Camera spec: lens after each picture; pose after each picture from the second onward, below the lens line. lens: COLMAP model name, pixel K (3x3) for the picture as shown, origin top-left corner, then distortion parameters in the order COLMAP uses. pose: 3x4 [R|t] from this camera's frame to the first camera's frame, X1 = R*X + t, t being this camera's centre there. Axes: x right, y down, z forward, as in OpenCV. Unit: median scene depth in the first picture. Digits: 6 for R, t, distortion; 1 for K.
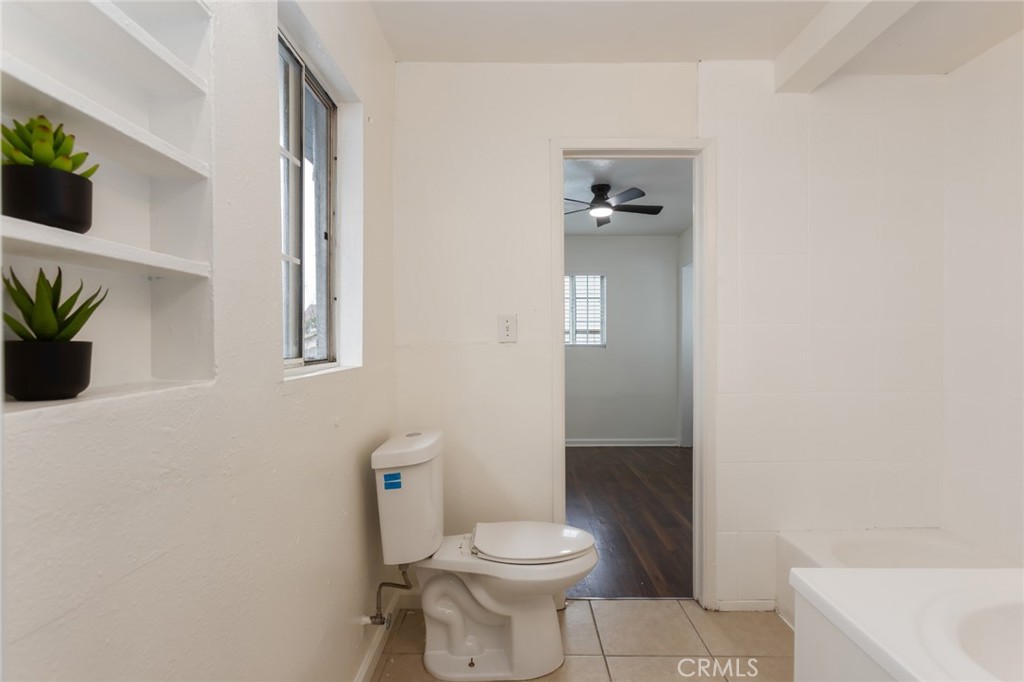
lens RADIAL K [[485.9, 0, 511.4], [0, 485.9, 343.4], [0, 0, 1]] dist [-0.007961, 0.000451]
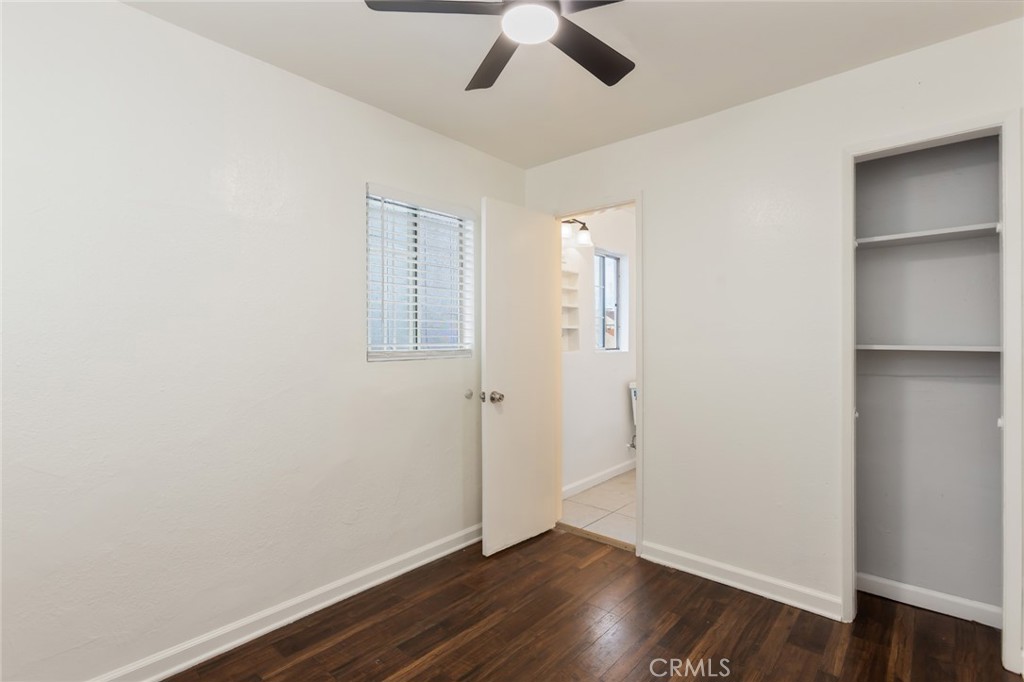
lens RADIAL K [[485.9, 0, 511.4], [0, 485.9, 343.4], [0, 0, 1]] dist [-0.007961, 0.000451]
pose [[0.754401, 0.003241, -0.656405, 0.487230], [-0.007616, 0.999964, -0.003816, 0.007992], [0.656369, 0.007878, 0.754399, -0.733113]]
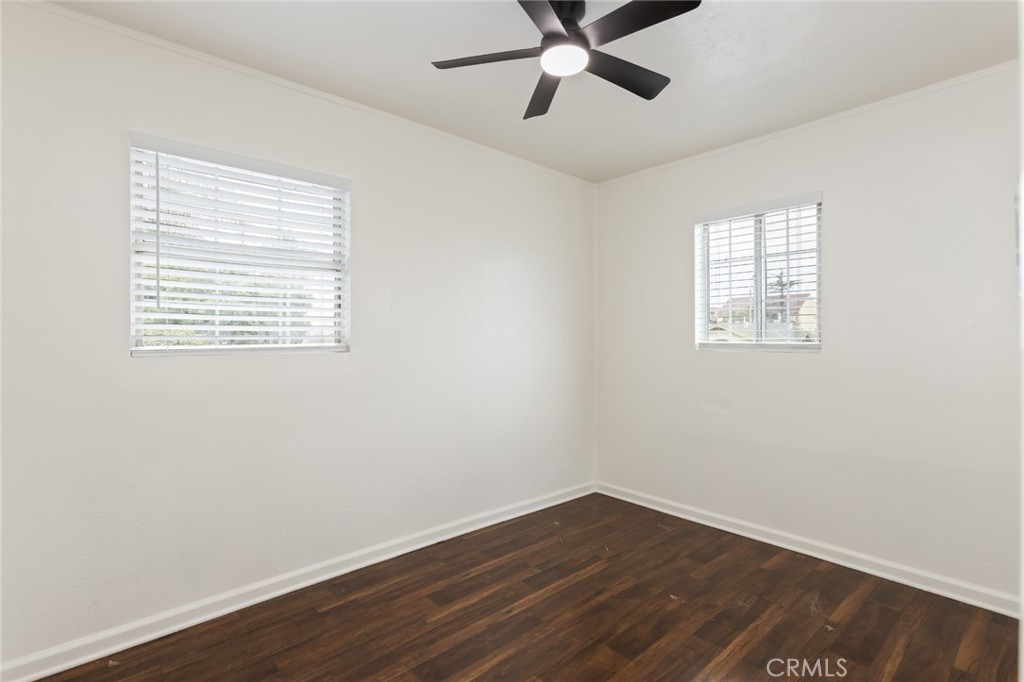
lens RADIAL K [[481.0, 0, 508.9], [0, 481.0, 334.6], [0, 0, 1]] dist [-0.004556, -0.000133]
pose [[0.657234, -0.006490, -0.753658, 0.583272], [-0.002266, 0.999941, -0.010587, -0.003476], [0.753683, 0.008666, 0.657181, 0.770866]]
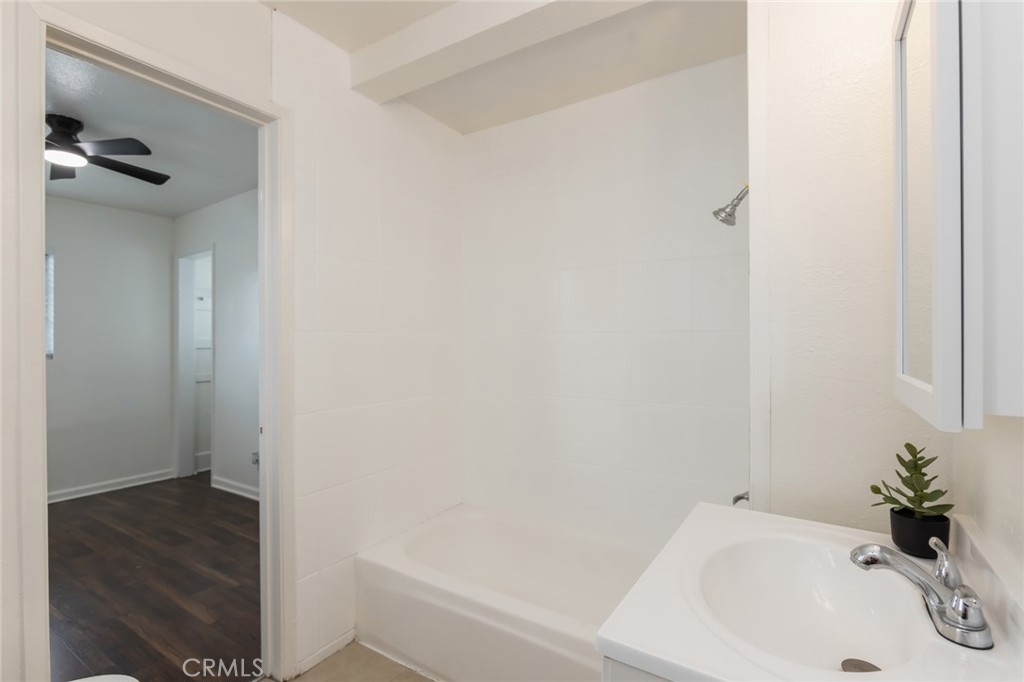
lens RADIAL K [[482.6, 0, 514.4], [0, 482.6, 342.9], [0, 0, 1]] dist [-0.000441, 0.000566]
pose [[0.540329, 0.000103, 0.841454, -0.045578], [0.006598, 0.999969, -0.004359, -0.010638], [-0.841428, 0.007907, 0.540312, 0.139153]]
